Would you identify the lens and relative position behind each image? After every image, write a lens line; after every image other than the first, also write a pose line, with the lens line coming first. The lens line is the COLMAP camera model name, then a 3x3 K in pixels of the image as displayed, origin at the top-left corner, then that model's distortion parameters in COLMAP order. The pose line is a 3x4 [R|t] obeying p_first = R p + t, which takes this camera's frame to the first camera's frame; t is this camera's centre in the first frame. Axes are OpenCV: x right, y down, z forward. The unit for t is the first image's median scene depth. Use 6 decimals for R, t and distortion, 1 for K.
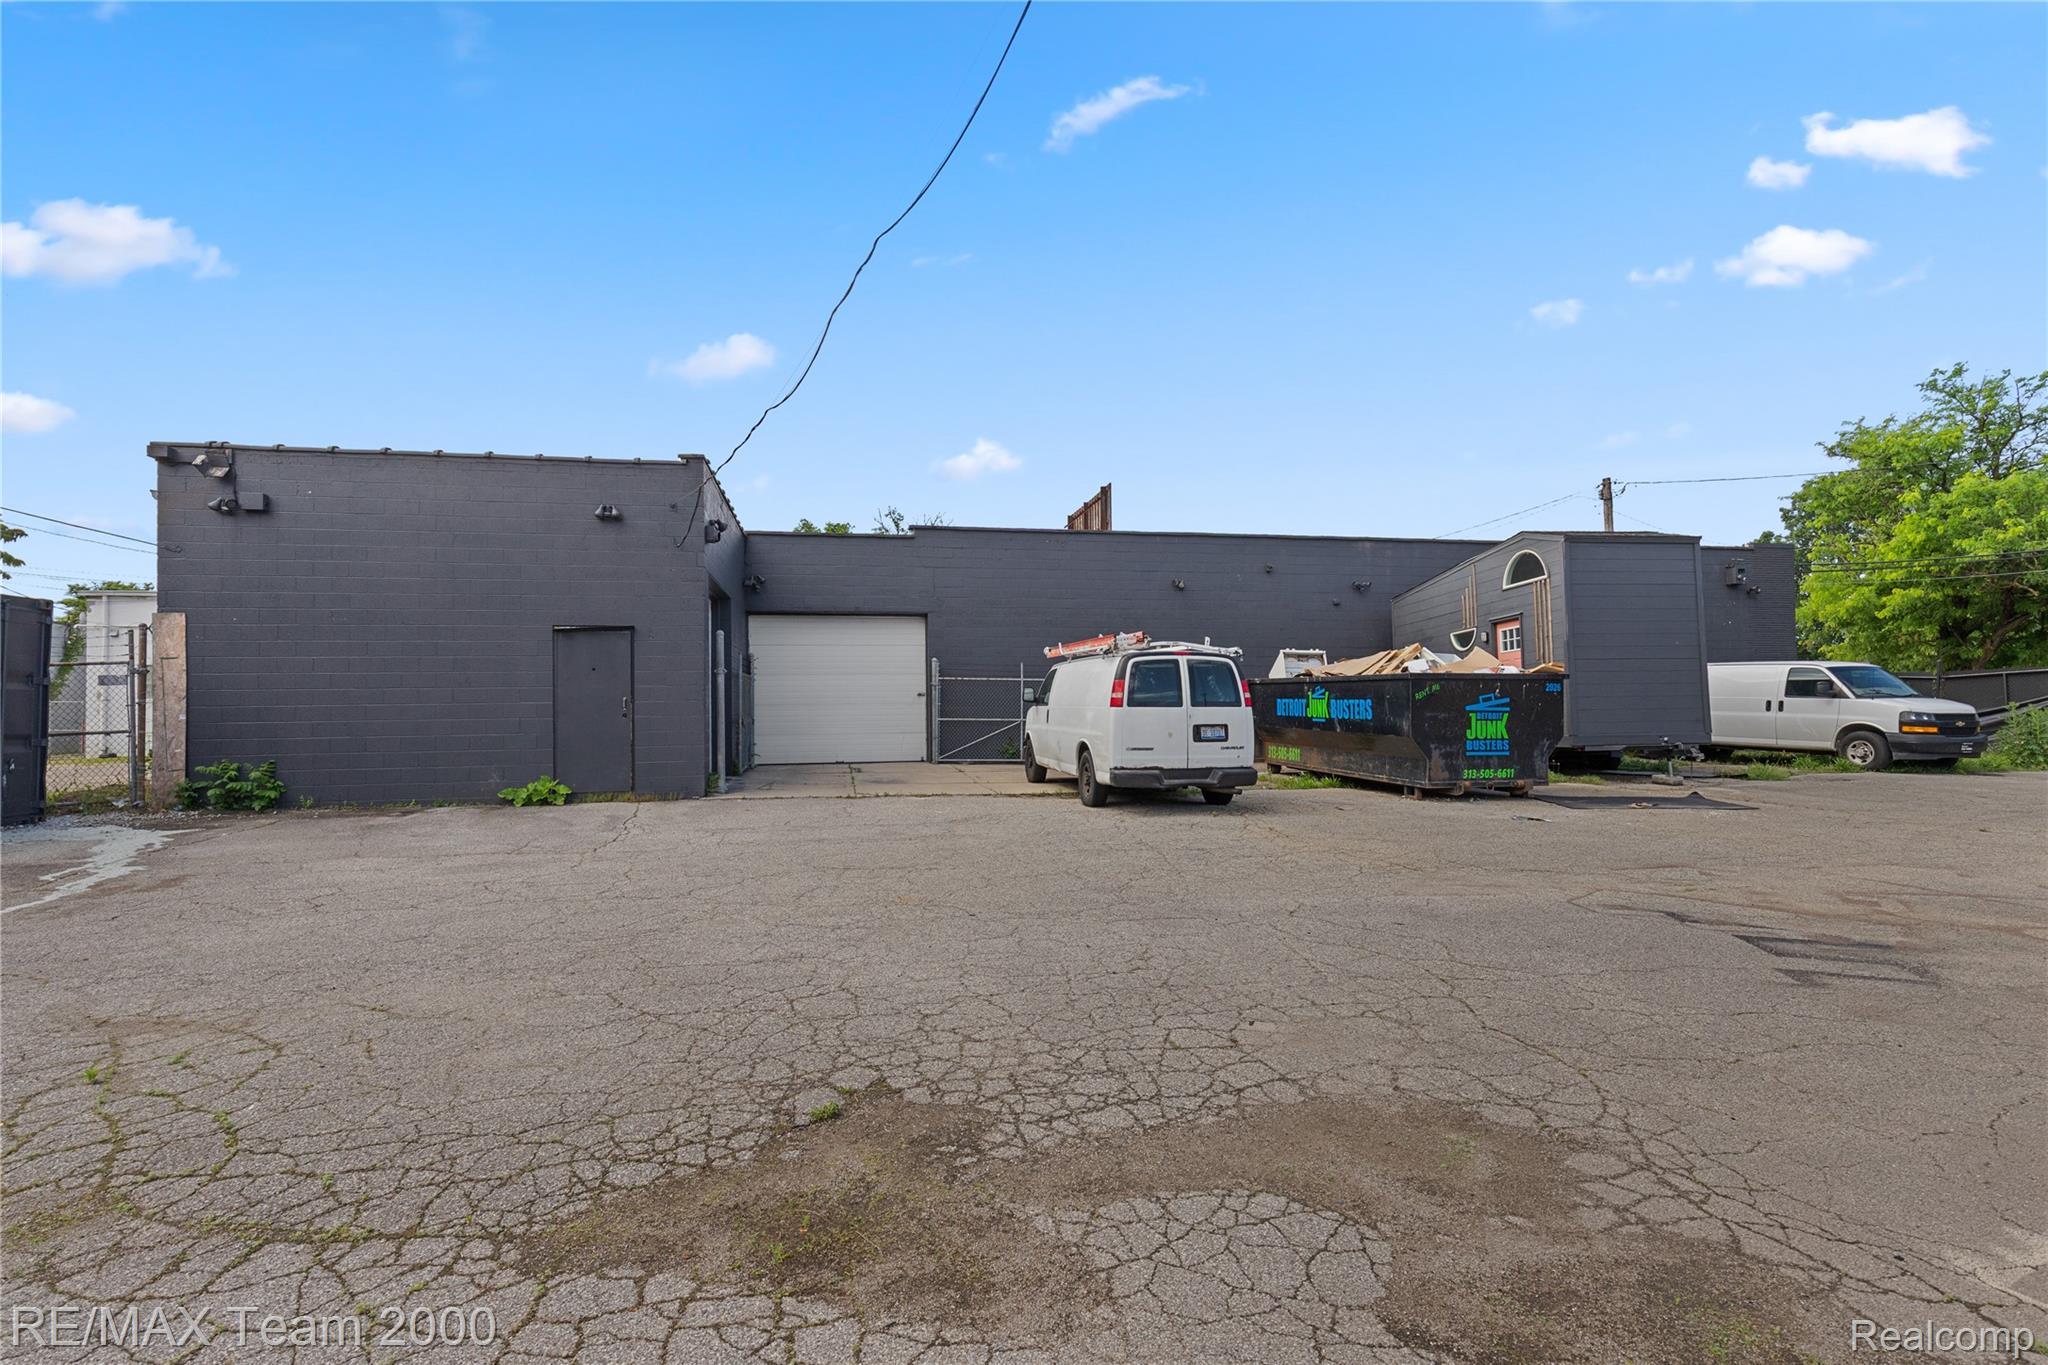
lens RADIAL K [[942.4, 0, 1026.4], [0, 942.4, 686.5], [0, 0, 1]] dist [0.005012, 0.001299]
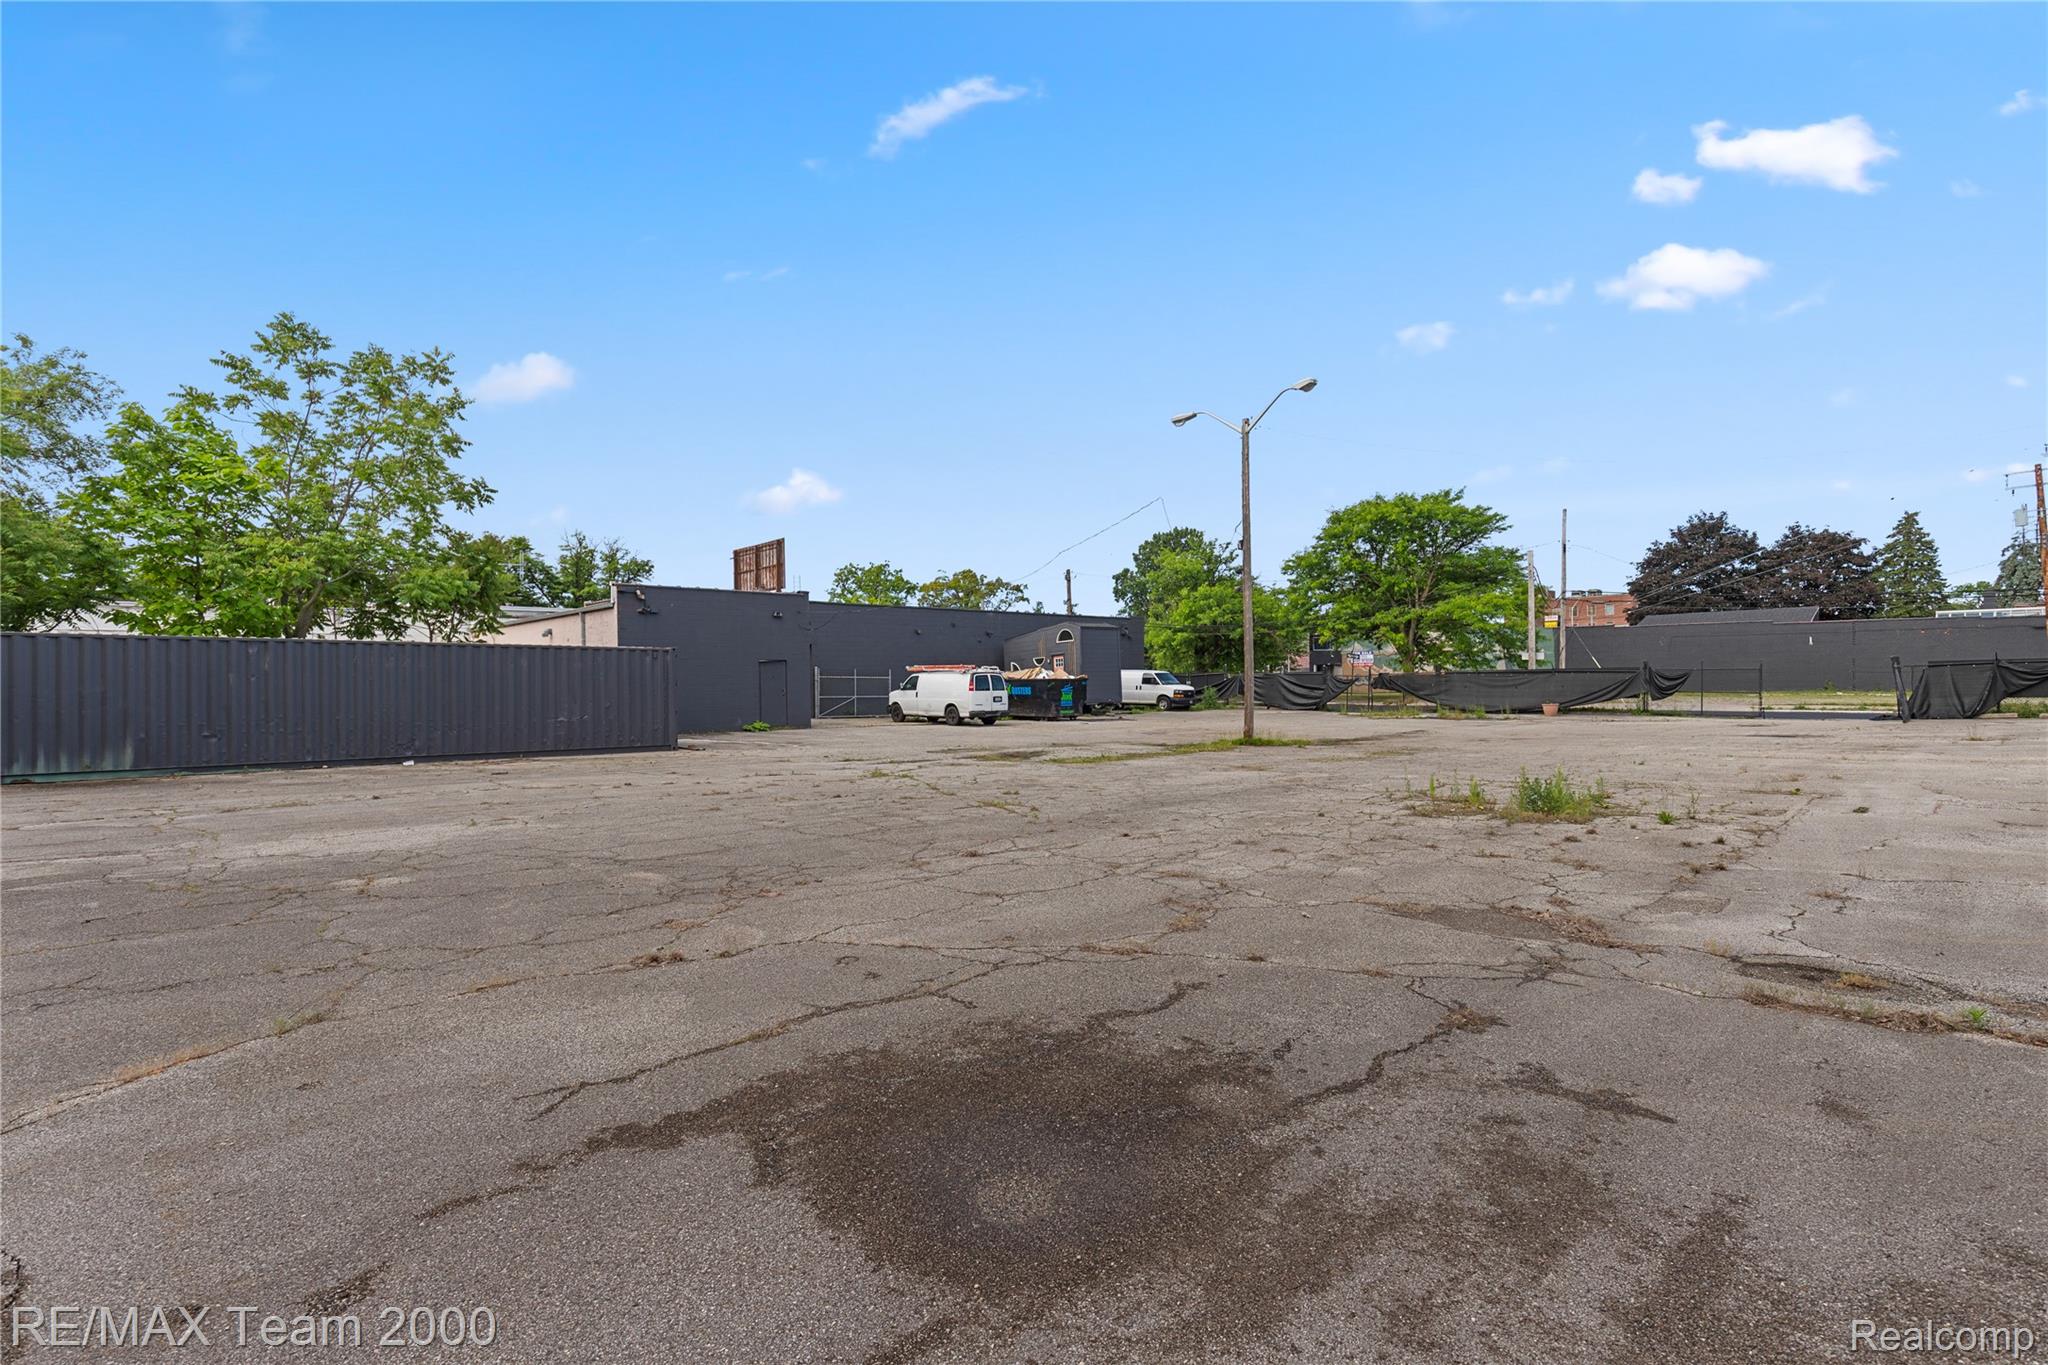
lens RADIAL K [[942.4, 0, 1023.6], [0, 942.4, 680.8], [0, 0, 1]] dist [0.005012, 0.001299]
pose [[0.845890, -0.002247, 0.533353, -0.935000], [-0.007513, 0.999842, 0.016128, -0.041248], [-0.533304, -0.017650, 0.845739, -1.112138]]
